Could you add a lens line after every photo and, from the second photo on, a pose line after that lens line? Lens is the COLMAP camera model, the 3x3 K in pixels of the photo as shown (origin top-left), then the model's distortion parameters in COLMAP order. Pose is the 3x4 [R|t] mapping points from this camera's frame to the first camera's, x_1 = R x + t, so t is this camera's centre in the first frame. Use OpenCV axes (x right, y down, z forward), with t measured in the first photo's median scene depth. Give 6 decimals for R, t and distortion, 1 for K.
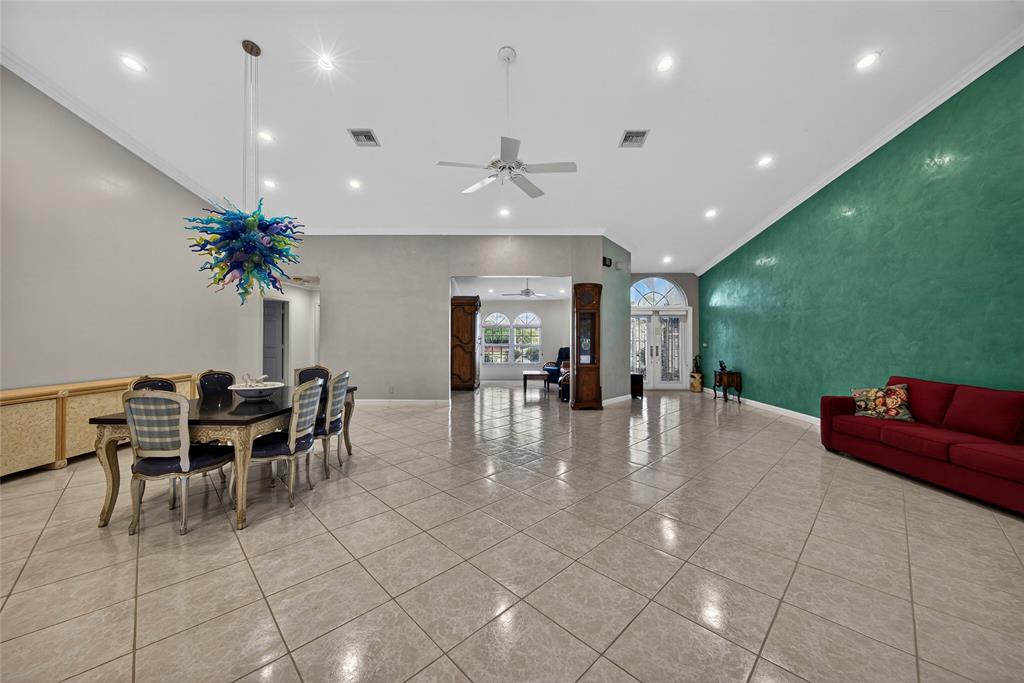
lens RADIAL K [[372.9, 0, 513.4], [0, 372.9, 337.7], [0, 0, 1]] dist [-0.000952, 0.000003]
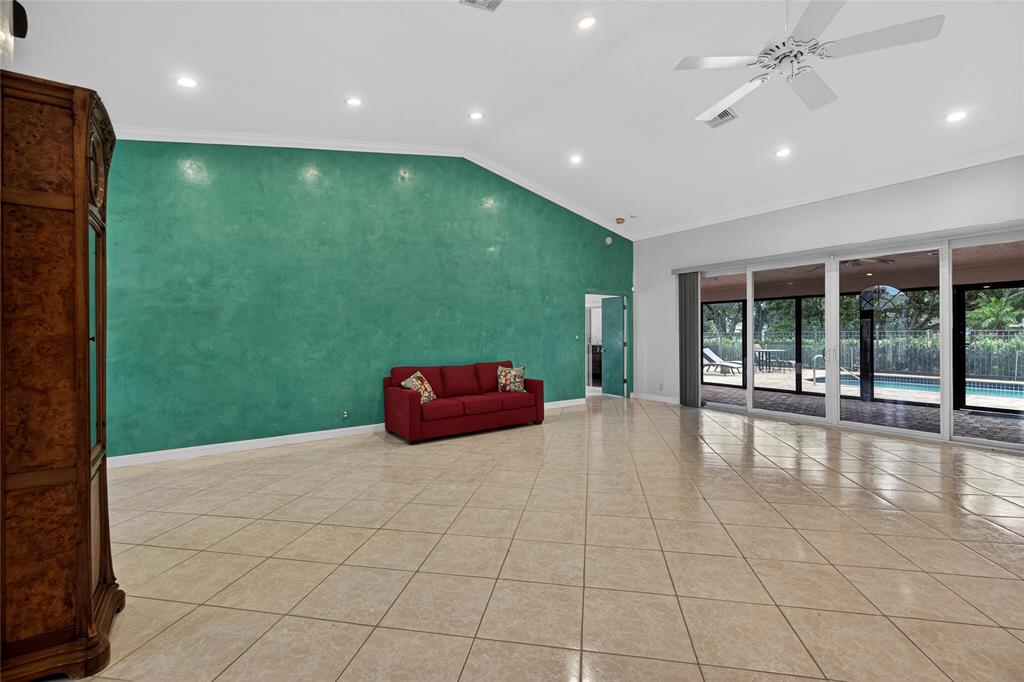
lens RADIAL K [[429.3, 0, 507.2], [0, 429.3, 336.6], [0, 0, 1]] dist [0.000793, 0.000146]
pose [[-0.573107, -0.002780, 0.819476, -0.181522], [0.005074, 0.999963, 0.006941, 0.000880], [-0.819465, 0.008136, -0.573071, 1.036032]]
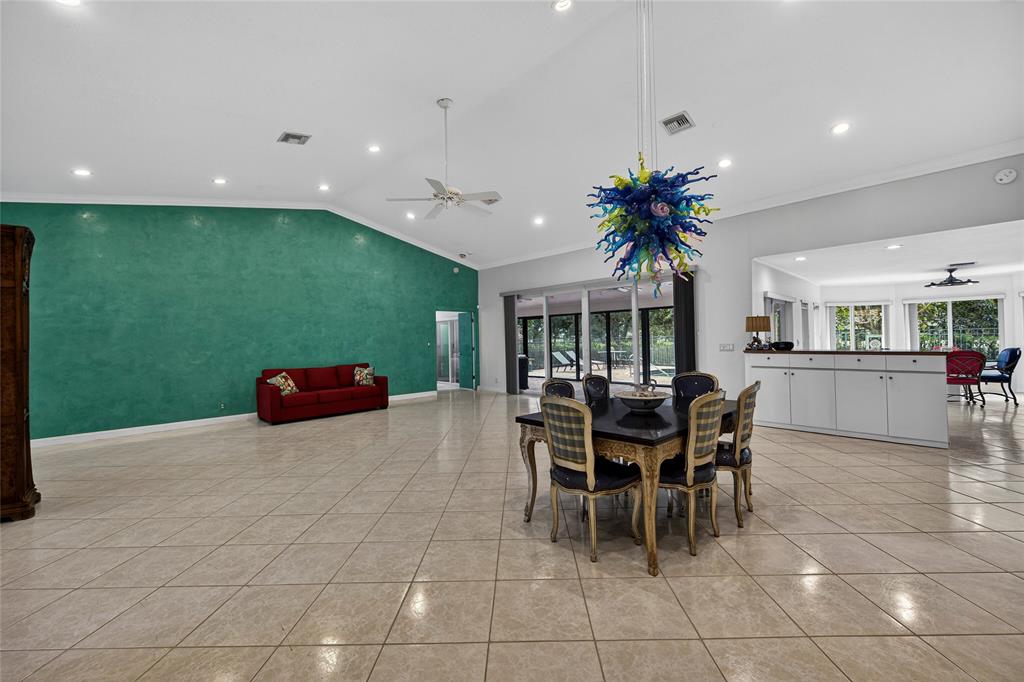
lens RADIAL K [[408.7, 0, 513.7], [0, 408.7, 336.4], [0, 0, 1]] dist [0.001580, -0.000128]
pose [[-0.702408, 0.019056, 0.711519, -0.621523], [0.019914, 0.999776, -0.007118, -0.000043], [-0.711496, 0.009169, -0.702630, 1.019564]]
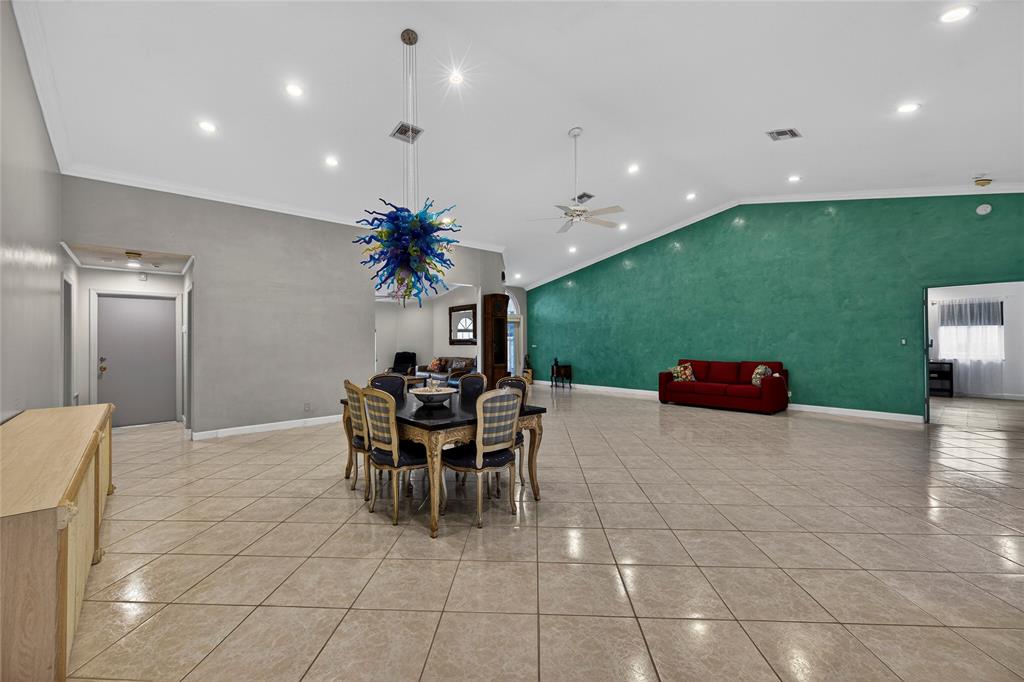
lens RADIAL K [[408.7, 0, 513.7], [0, 408.7, 336.4], [0, 0, 1]] dist [0.001580, -0.000128]
pose [[0.741850, 0.000091, 0.670566, -0.682376], [0.008846, 0.999912, -0.009921, 0.000384], [-0.670508, 0.013292, 0.741783, 0.028726]]
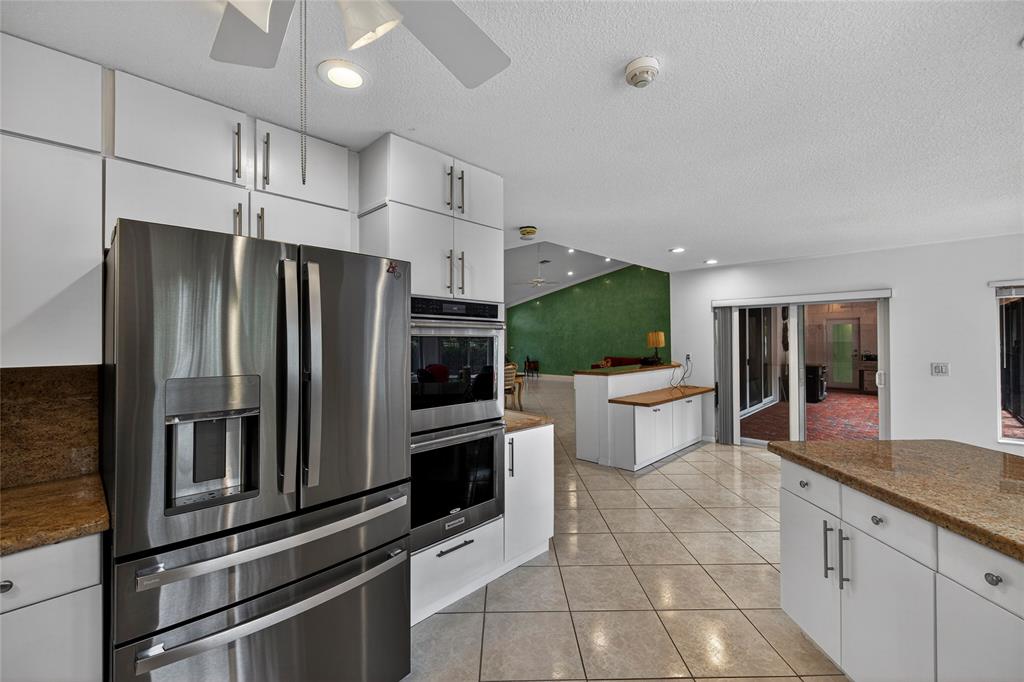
lens RADIAL K [[408.7, 0, 513.7], [0, 408.7, 336.4], [0, 0, 1]] dist [0.001580, -0.000128]
pose [[0.692668, -0.004870, 0.721240, -1.289825], [0.010158, 0.999944, -0.003004, -0.039684], [-0.721185, 0.009407, 0.692679, -0.512592]]
